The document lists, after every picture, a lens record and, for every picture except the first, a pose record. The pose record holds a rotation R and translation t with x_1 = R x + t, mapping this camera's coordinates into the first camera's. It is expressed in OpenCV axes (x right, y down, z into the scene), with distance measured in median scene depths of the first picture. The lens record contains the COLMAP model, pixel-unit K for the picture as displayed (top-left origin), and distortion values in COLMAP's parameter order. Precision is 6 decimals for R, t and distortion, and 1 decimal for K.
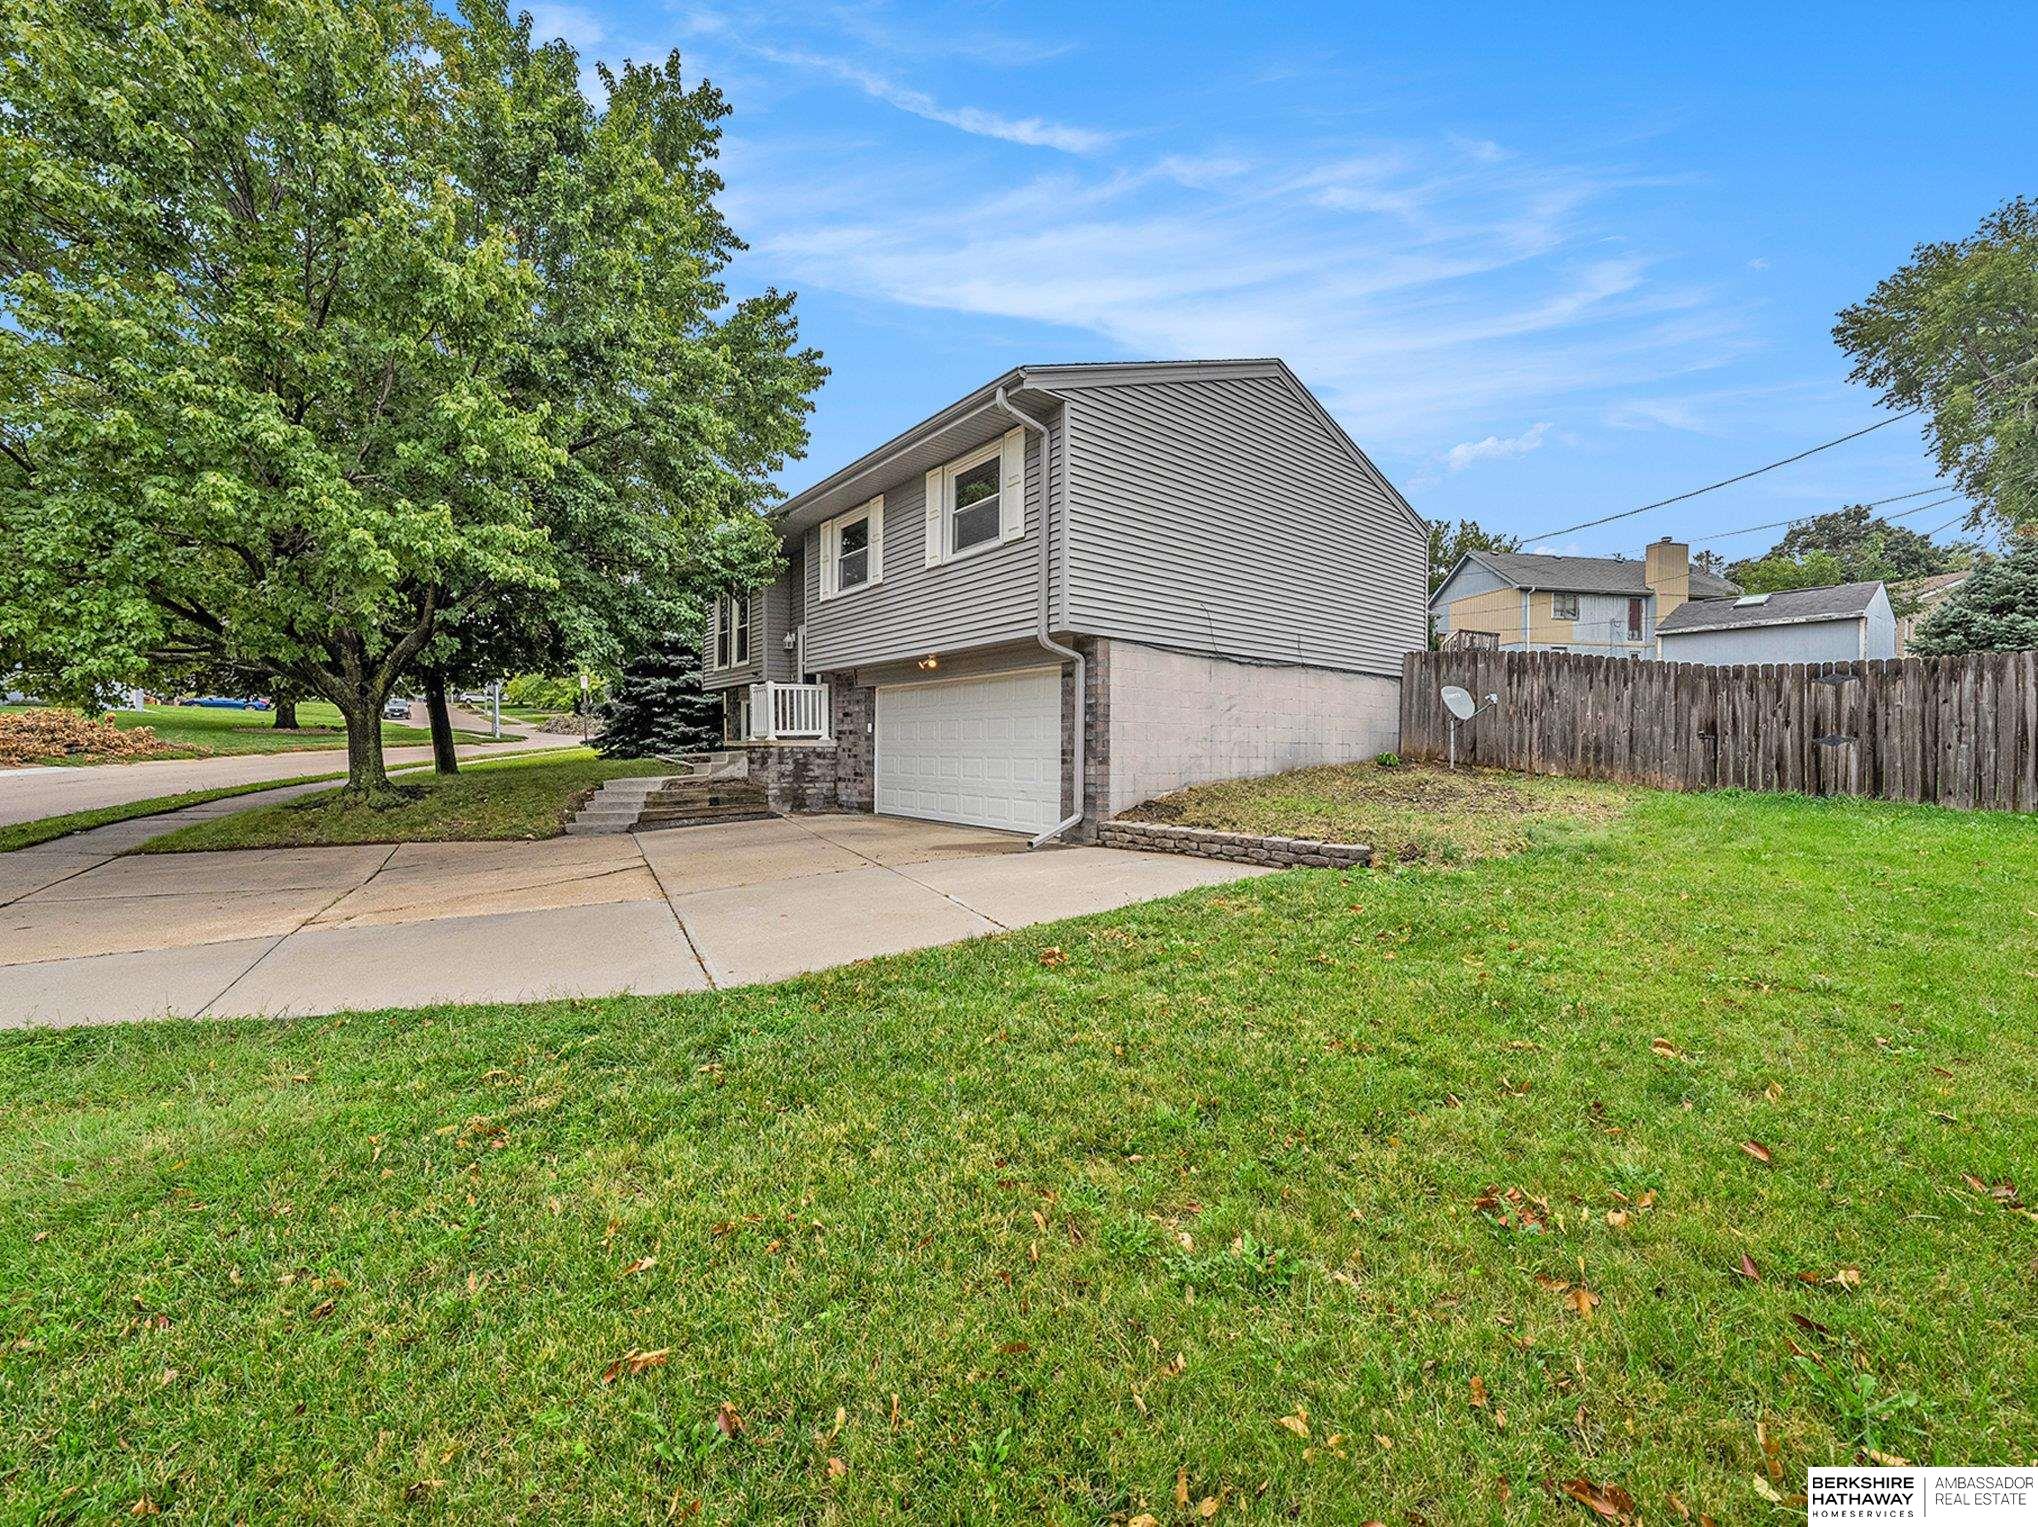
lens RADIAL K [[799.6, 0, 1019.0], [0, 799.6, 763.5], [0, 0, 1]] dist [-0.000739, -0.000085]
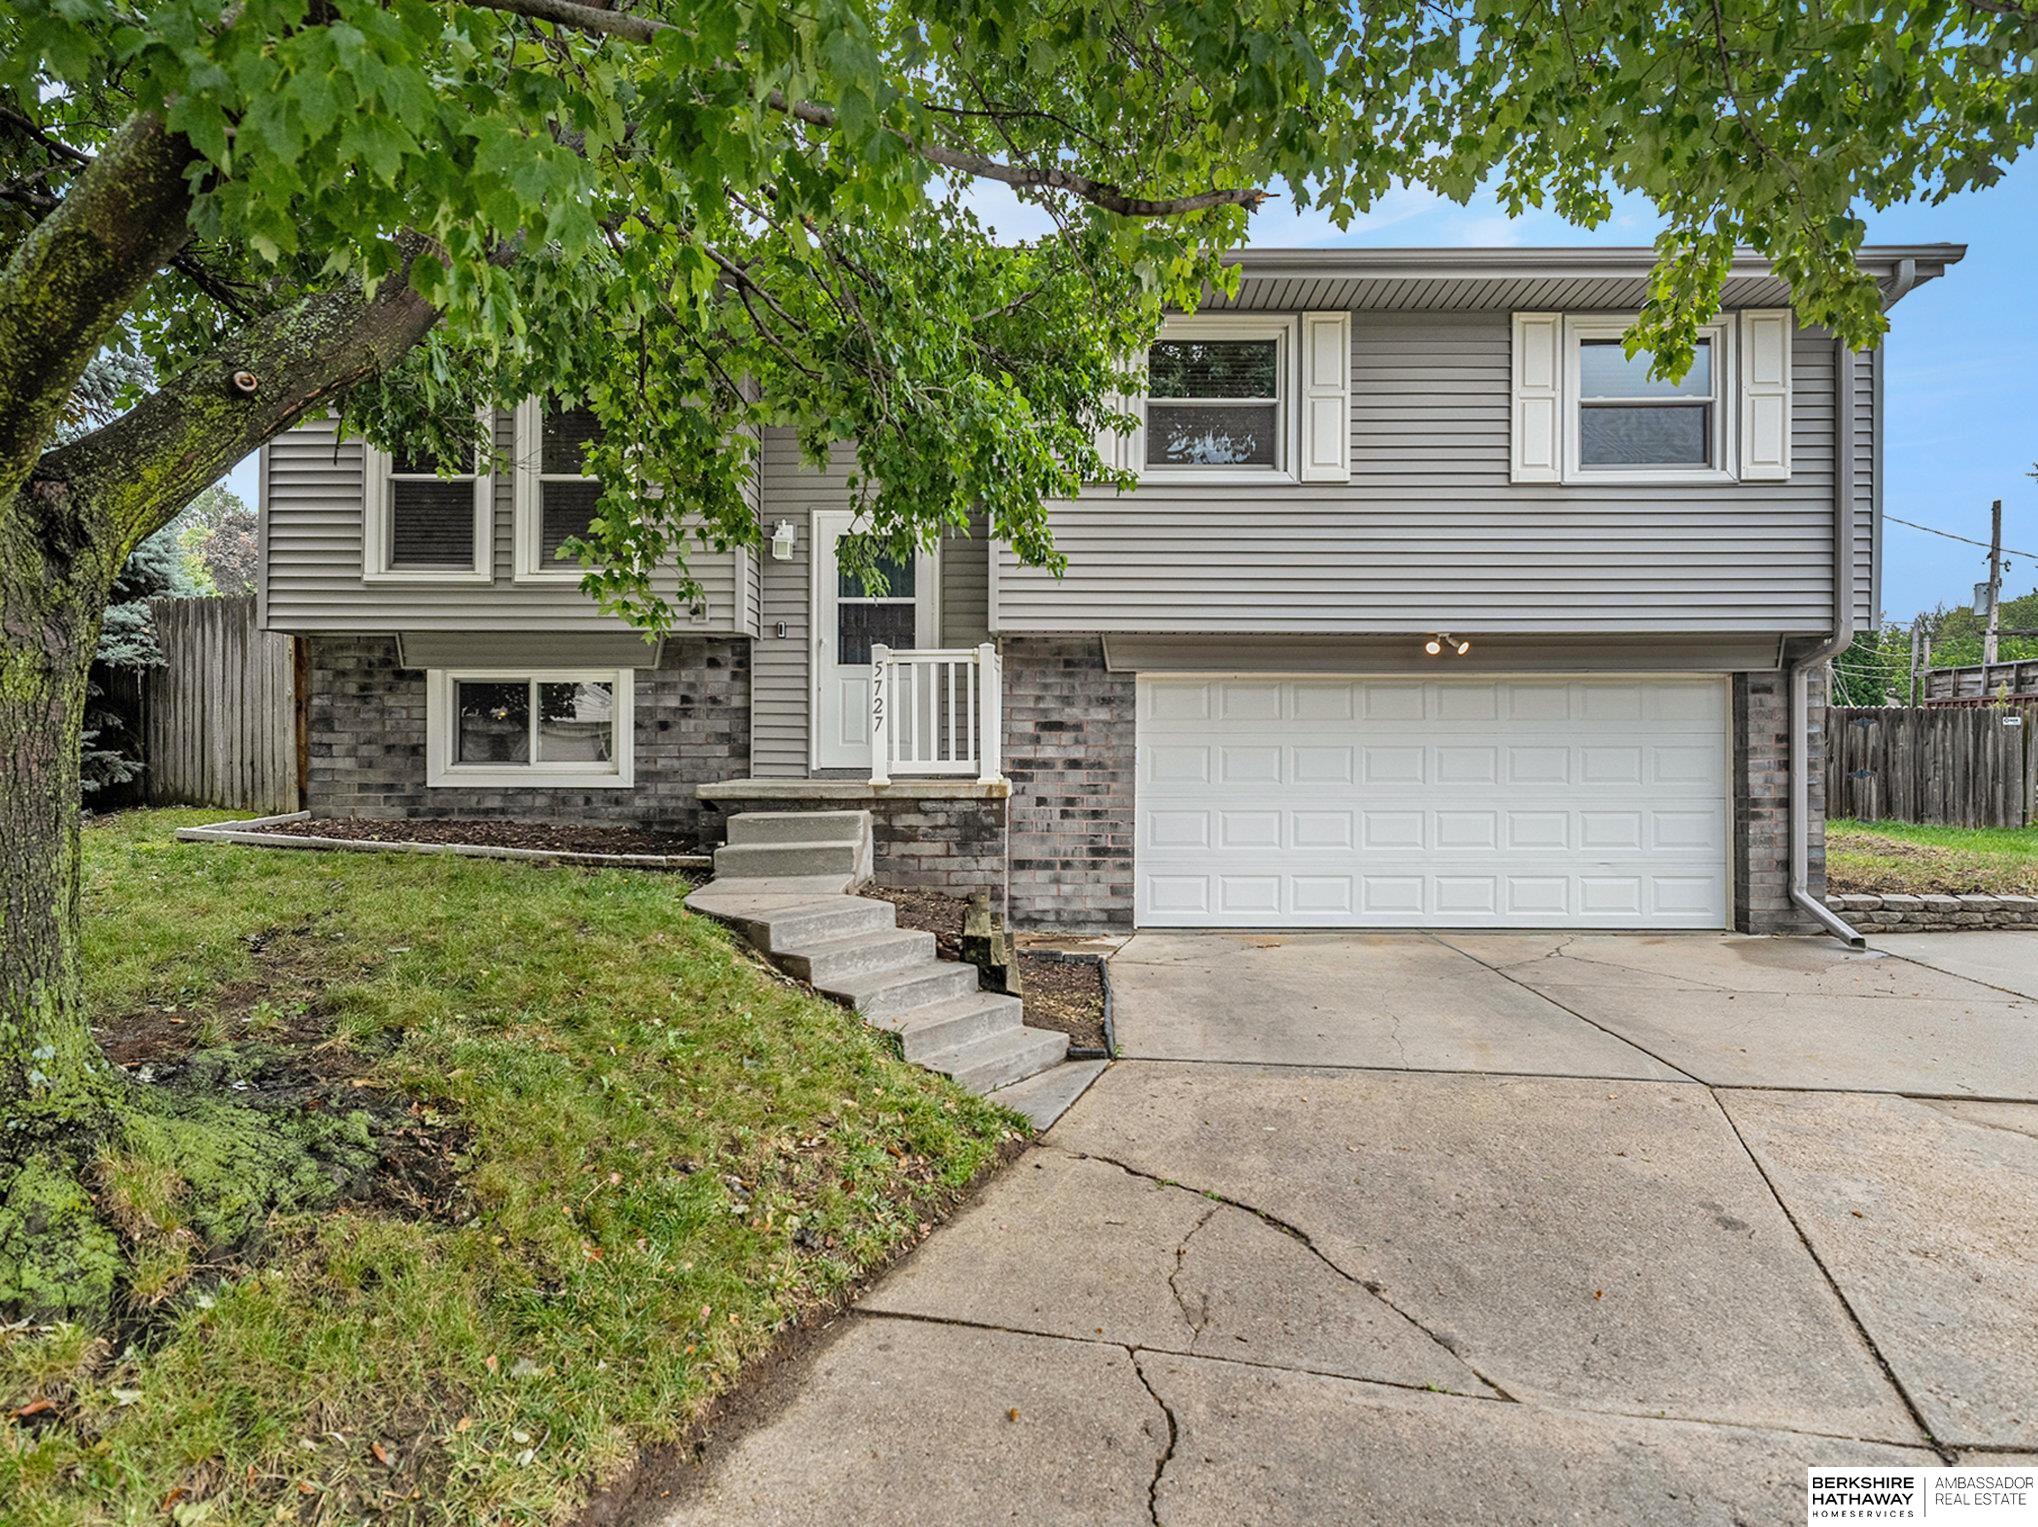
lens RADIAL K [[1191.8, 0, 1019.0], [0, 1191.8, 763.5], [0, 0, 1]] dist [0.001477, 0.000235]
pose [[0.638268, -0.002849, 0.769809, -1.092748], [0.017072, 0.999800, -0.010454, -0.045788], [-0.769625, 0.019815, 0.638189, 0.813619]]
